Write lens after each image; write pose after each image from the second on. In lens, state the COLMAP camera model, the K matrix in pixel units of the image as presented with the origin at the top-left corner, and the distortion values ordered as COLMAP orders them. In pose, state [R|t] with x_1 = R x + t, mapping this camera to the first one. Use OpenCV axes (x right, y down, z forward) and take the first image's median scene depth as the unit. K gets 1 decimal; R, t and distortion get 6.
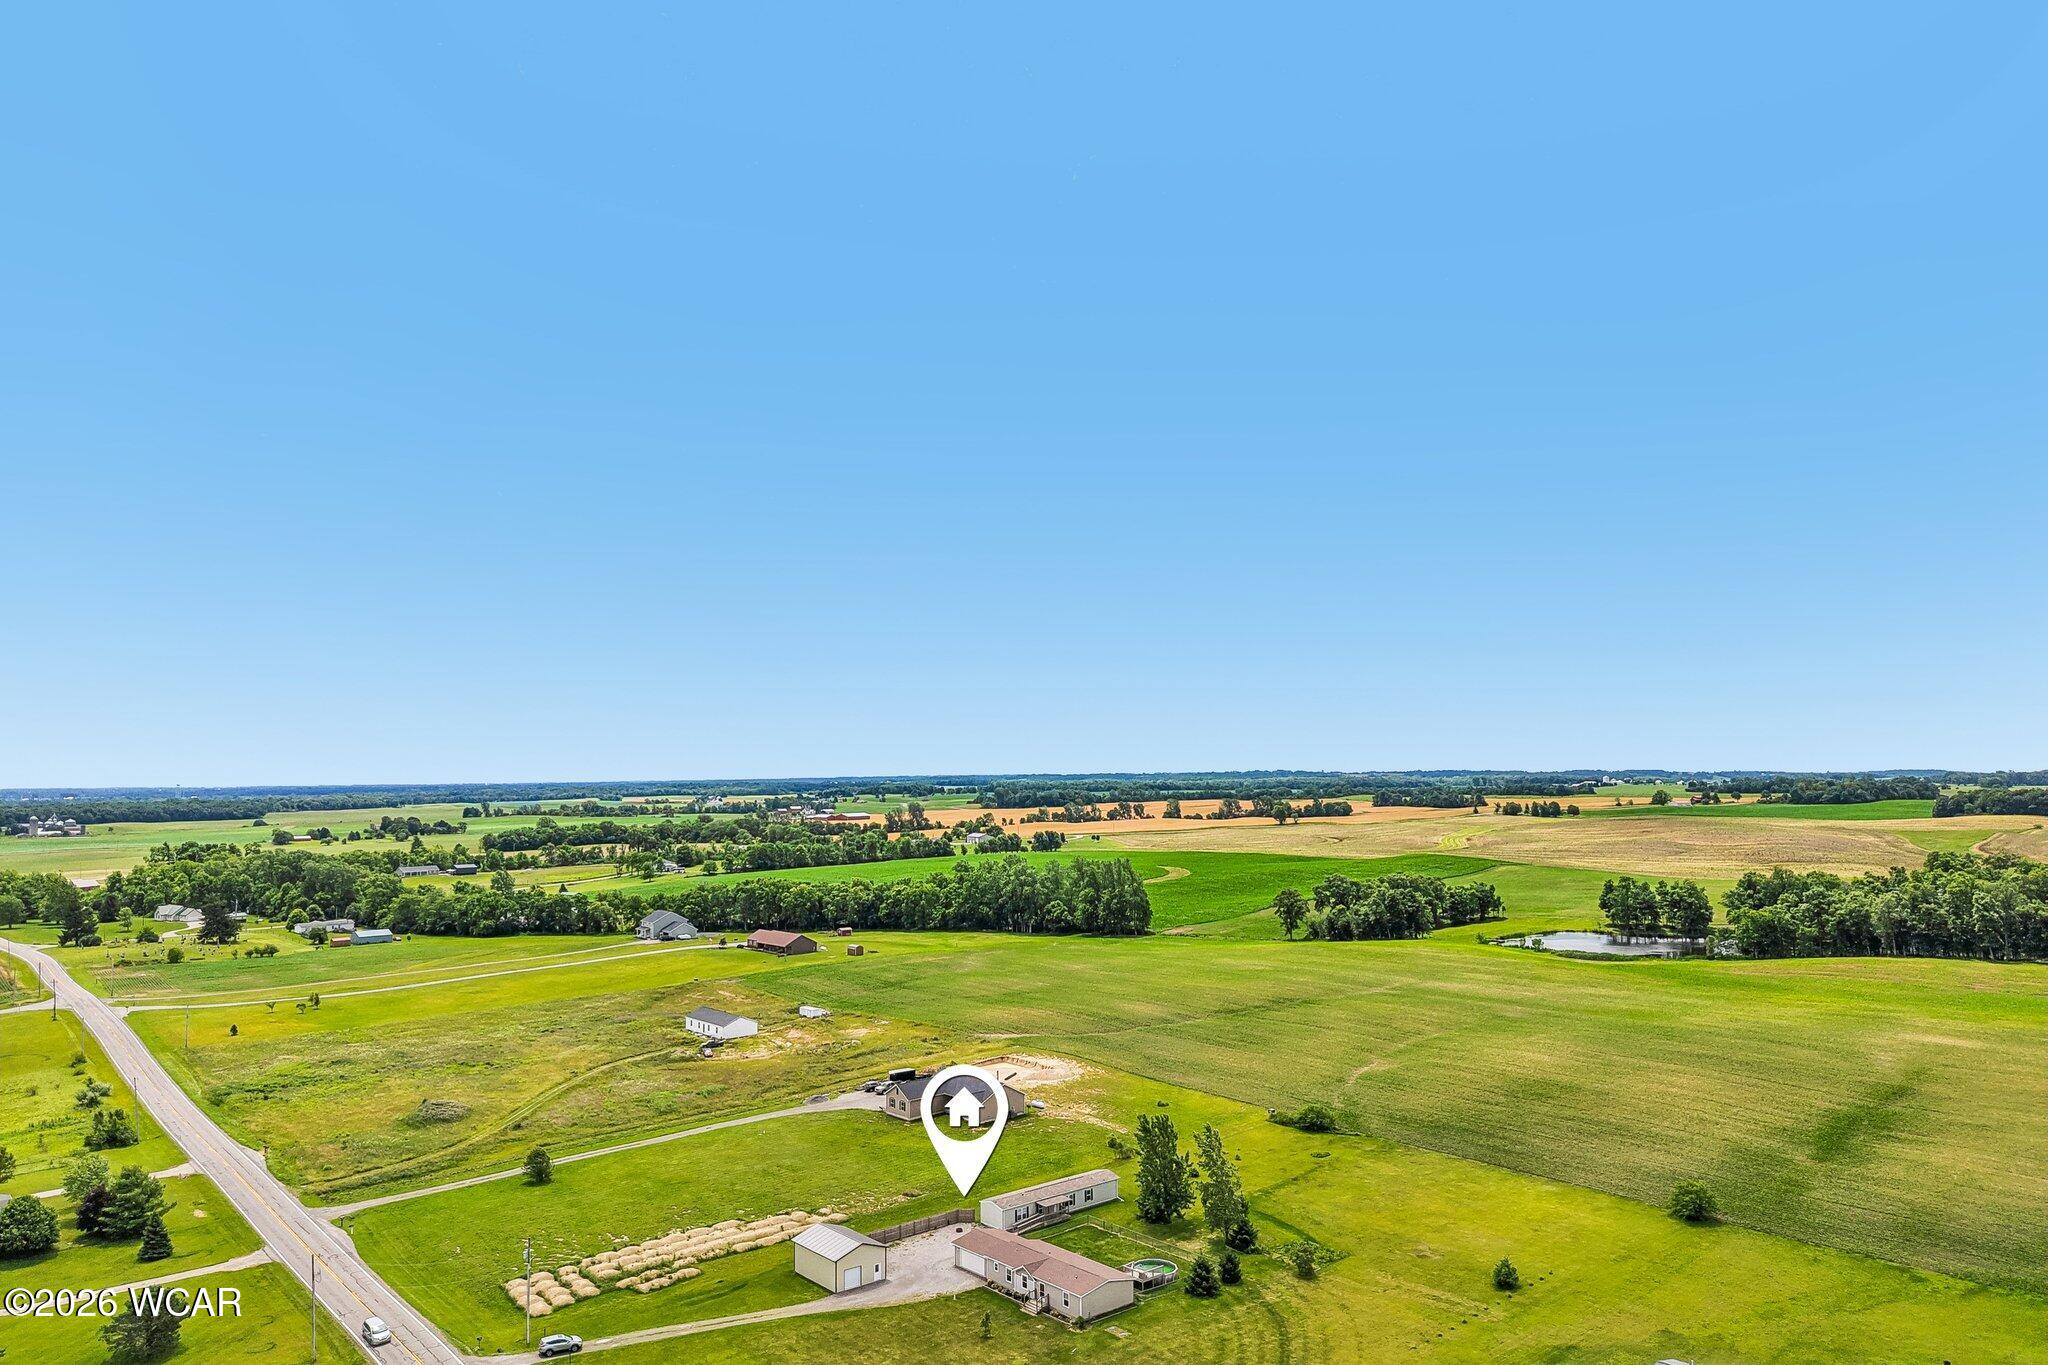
lens RADIAL K [[1368.7, 0, 1024.0], [0, 1368.7, 682.5], [0, 0, 1]] dist [0.166675, -0.001596]
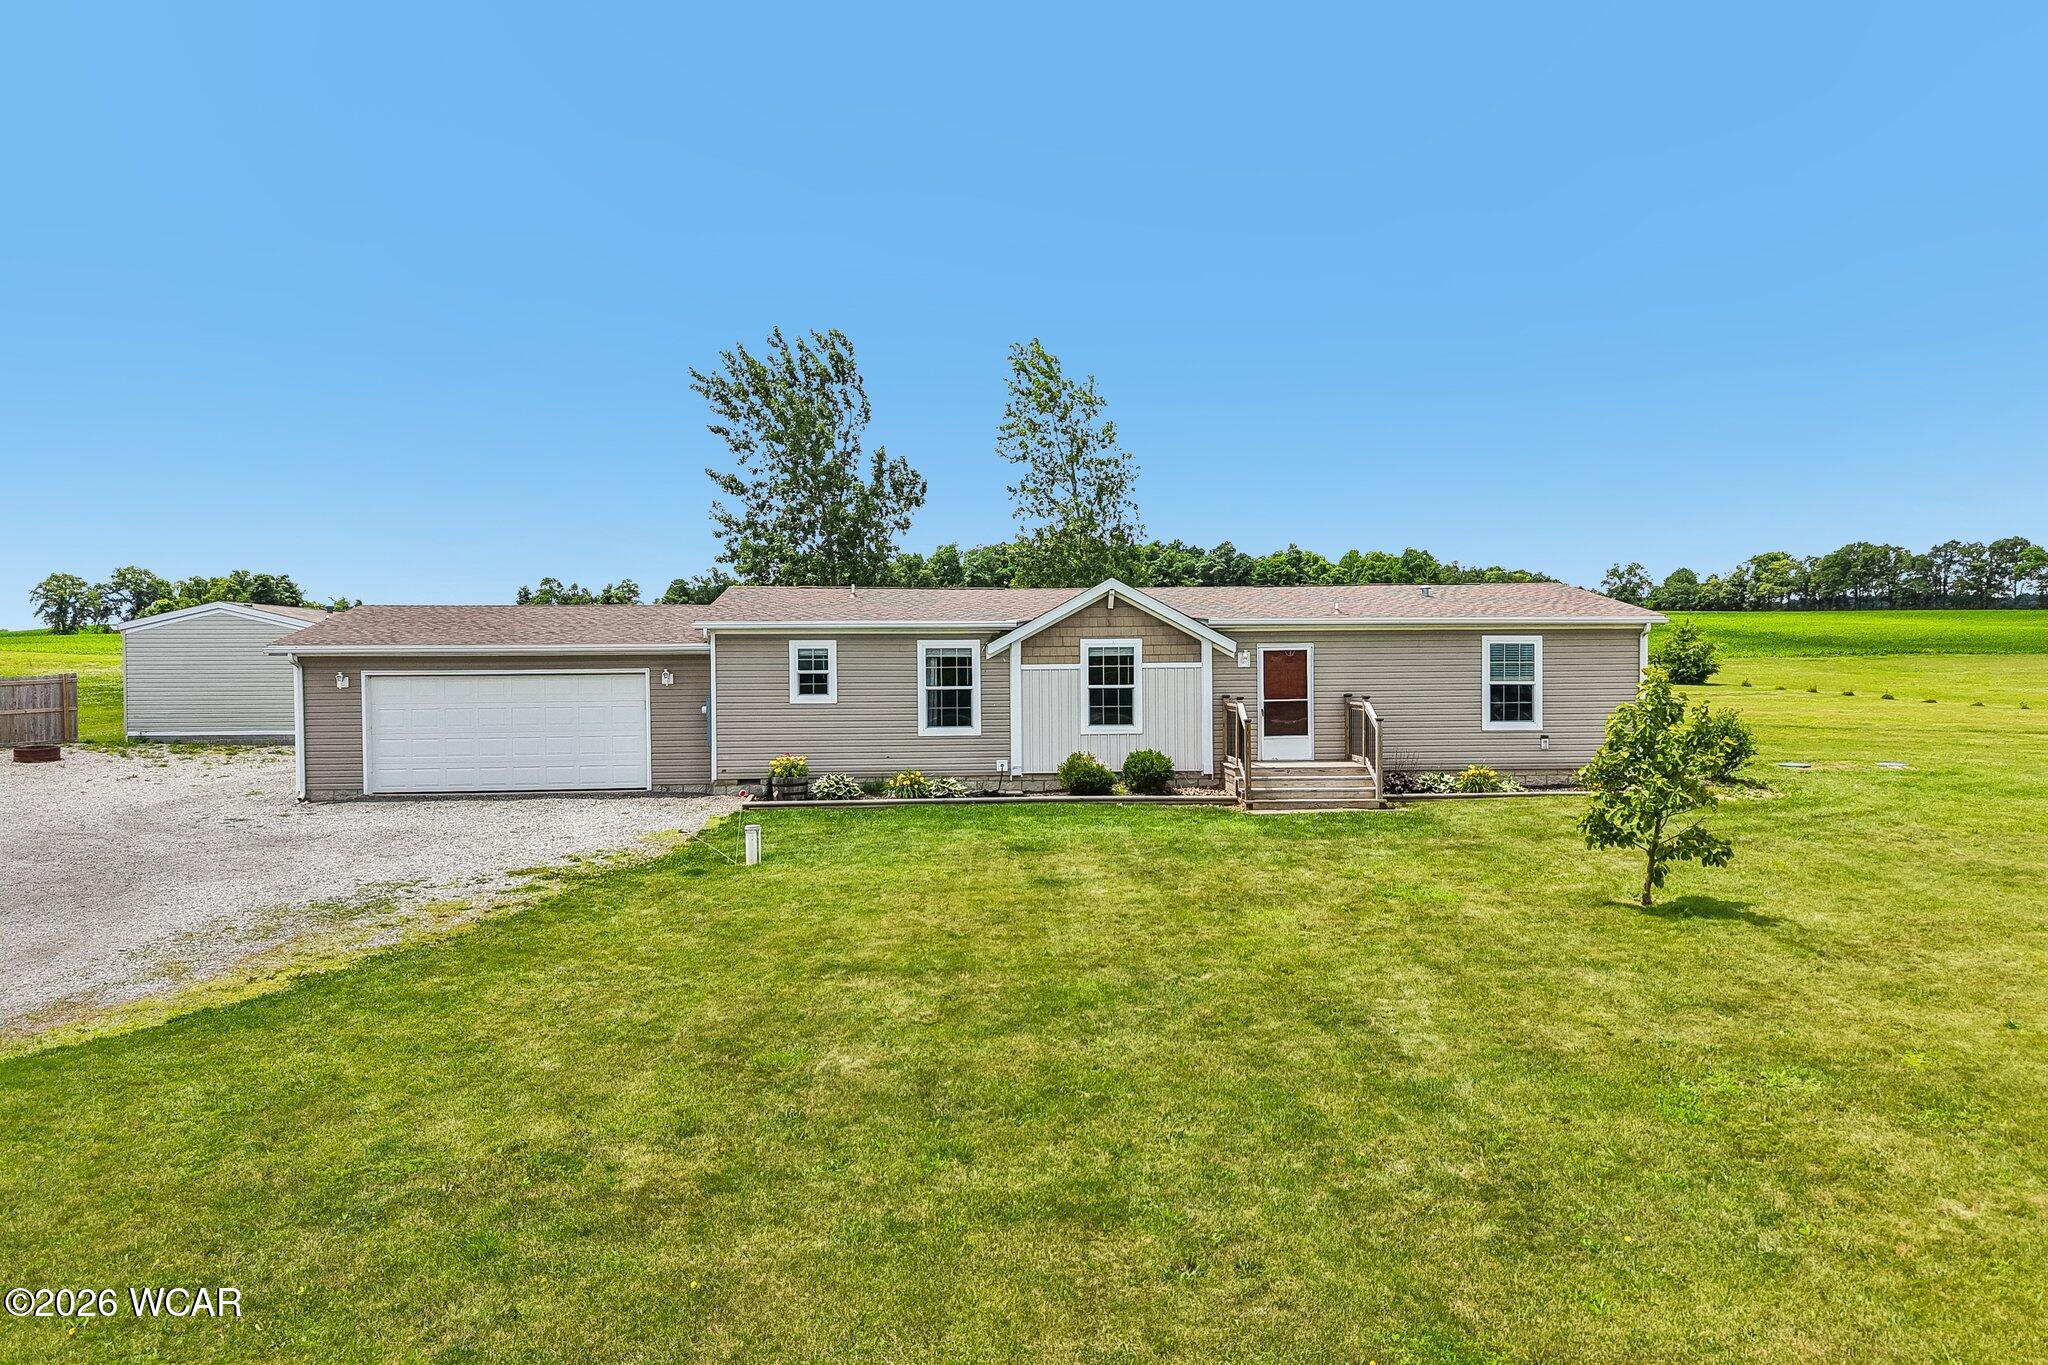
lens RADIAL K [[1412.0, 0, 1013.7], [0, 1412.0, 678.8], [0, 0, 1]] dist [0.027096, -0.004518]
pose [[0.612646, -0.008231, 0.790314, -0.039739], [-0.052014, 0.997358, 0.050707, 0.133750], [-0.788644, -0.072173, 0.610600, 0.294177]]
